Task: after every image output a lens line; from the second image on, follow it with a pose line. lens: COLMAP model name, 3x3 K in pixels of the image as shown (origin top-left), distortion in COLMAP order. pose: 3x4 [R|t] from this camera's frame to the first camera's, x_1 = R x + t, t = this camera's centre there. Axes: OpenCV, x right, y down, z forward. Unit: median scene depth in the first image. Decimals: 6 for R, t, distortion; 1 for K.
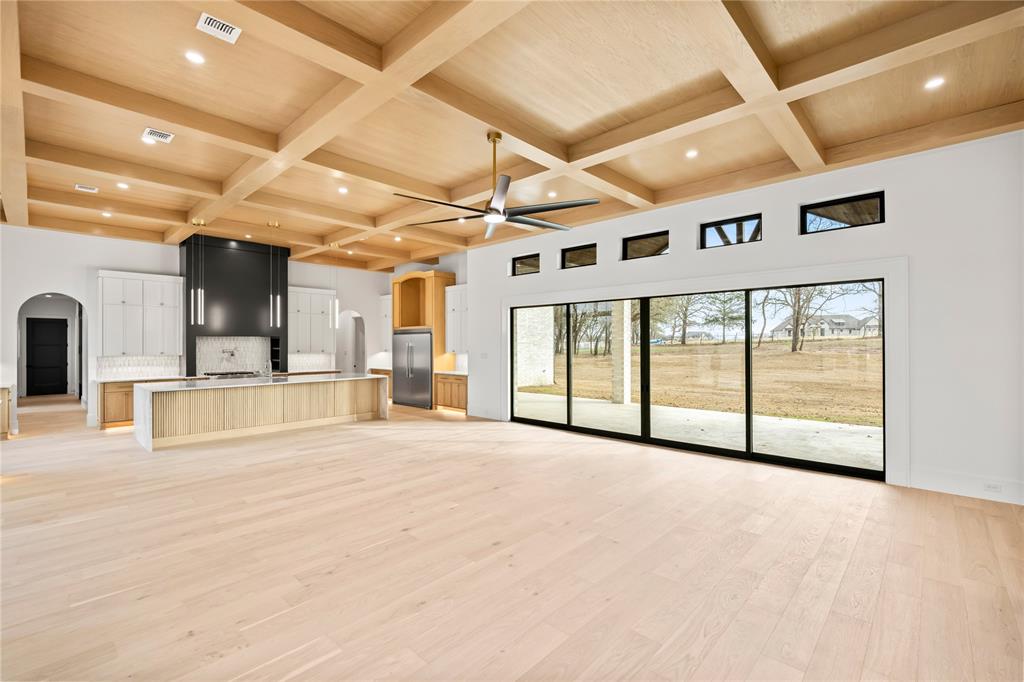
lens RADIAL K [[452.2, 0, 513.6], [0, 452.2, 340.3], [0, 0, 1]] dist [0.000241, 0.000183]
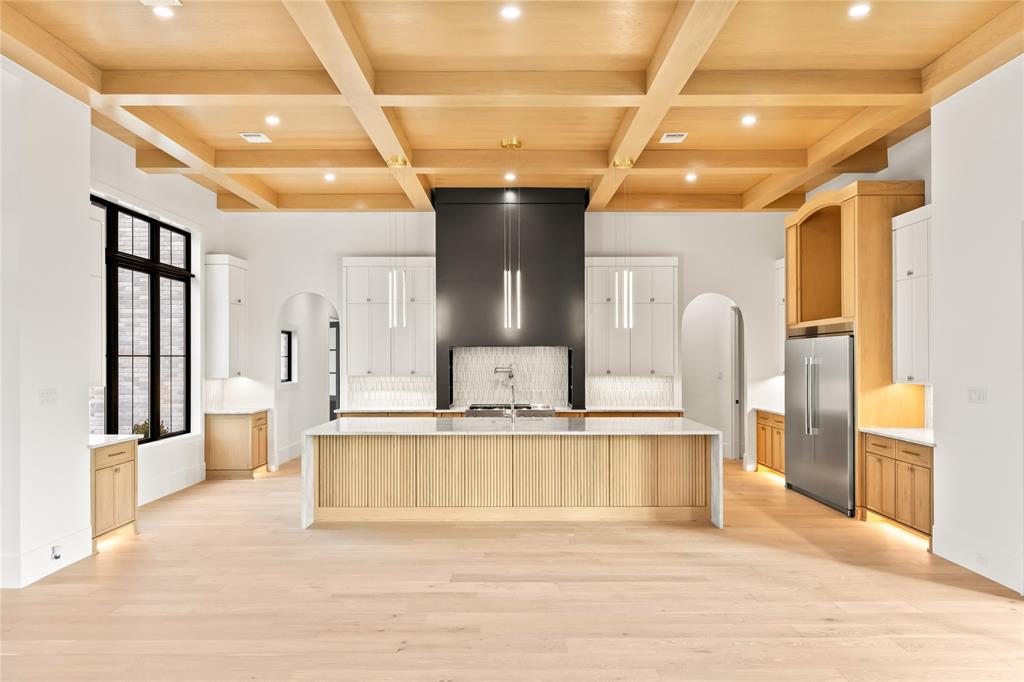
lens RADIAL K [[715.8, 0, 508.7], [0, 715.8, 347.7], [0, 0, 1]] dist [0.009614, -0.001154]
pose [[0.679773, -0.008883, -0.733369, 0.091189], [0.006196, 0.999961, -0.006369, -0.000790], [0.733396, -0.000215, 0.679801, 0.336825]]
